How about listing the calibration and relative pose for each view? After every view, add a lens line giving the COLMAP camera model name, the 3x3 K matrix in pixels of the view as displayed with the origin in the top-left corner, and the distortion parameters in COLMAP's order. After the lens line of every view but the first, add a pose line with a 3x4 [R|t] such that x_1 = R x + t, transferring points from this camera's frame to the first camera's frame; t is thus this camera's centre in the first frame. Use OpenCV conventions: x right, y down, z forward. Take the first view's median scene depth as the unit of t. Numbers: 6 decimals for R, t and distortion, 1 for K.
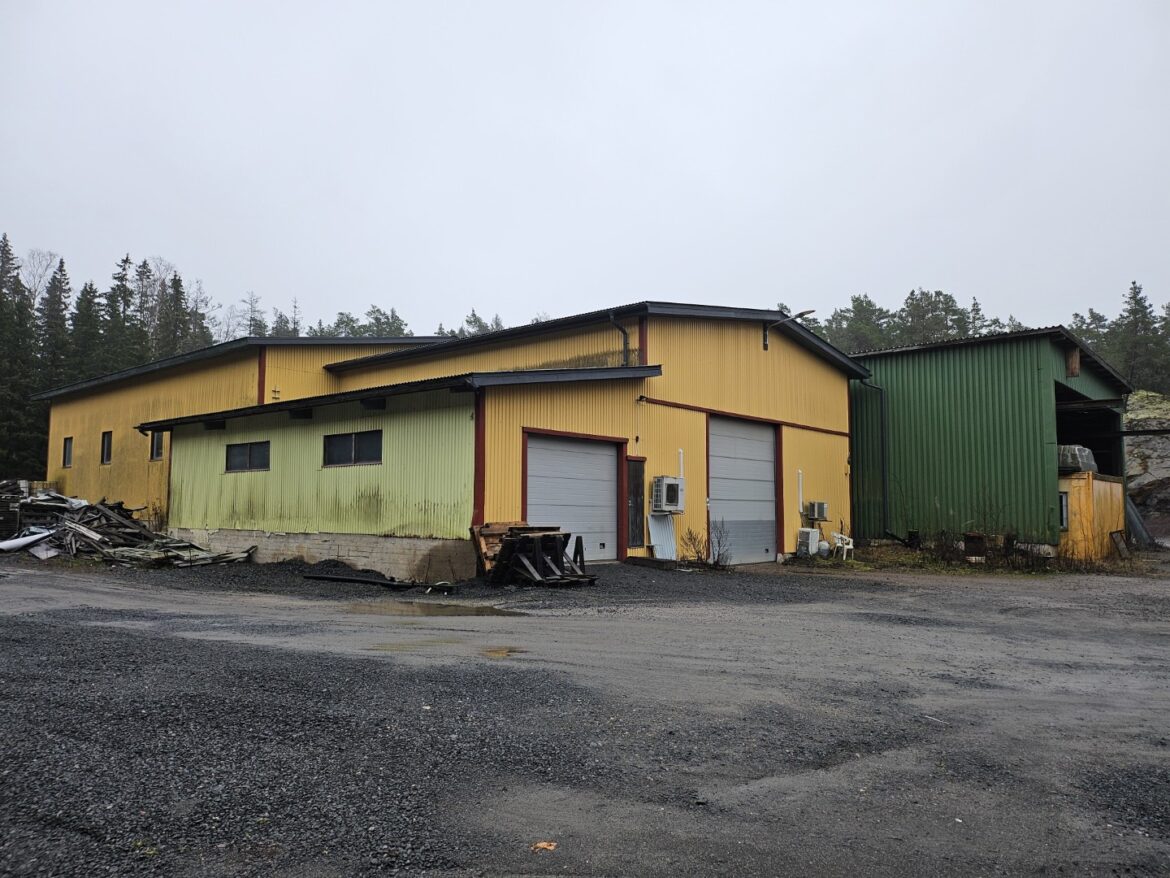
lens RADIAL K [[830.2, 0, 591.3], [0, 830.2, 449.3], [0, 0, 1]] dist [0.053331, -0.044461]
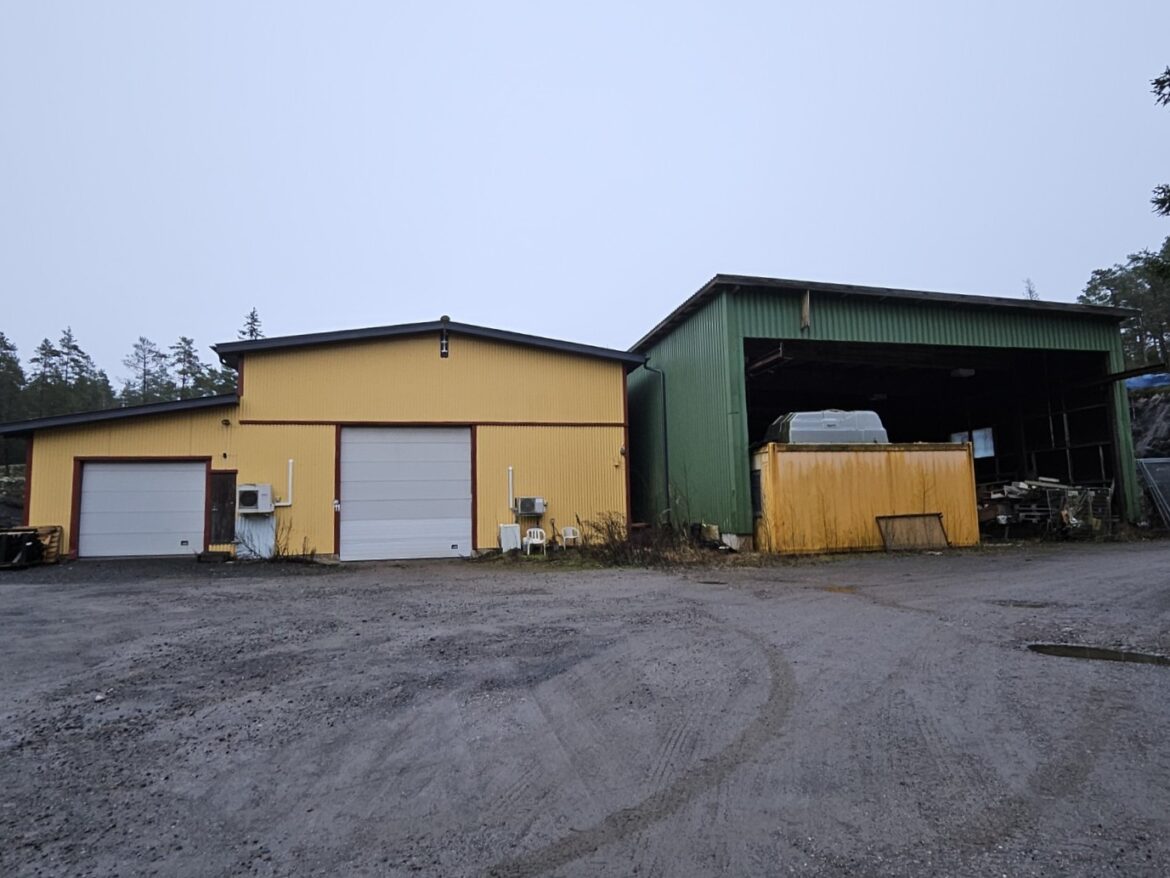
lens RADIAL K [[738.1, 0, 590.9], [0, 738.1, 433.7], [0, 0, 1]] dist [-0.000719, 0.002827]
pose [[0.819869, -0.095828, -0.564475, 0.992578], [0.073180, 0.995347, -0.062684, 0.057174], [0.567855, 0.010085, 0.823067, 0.365858]]
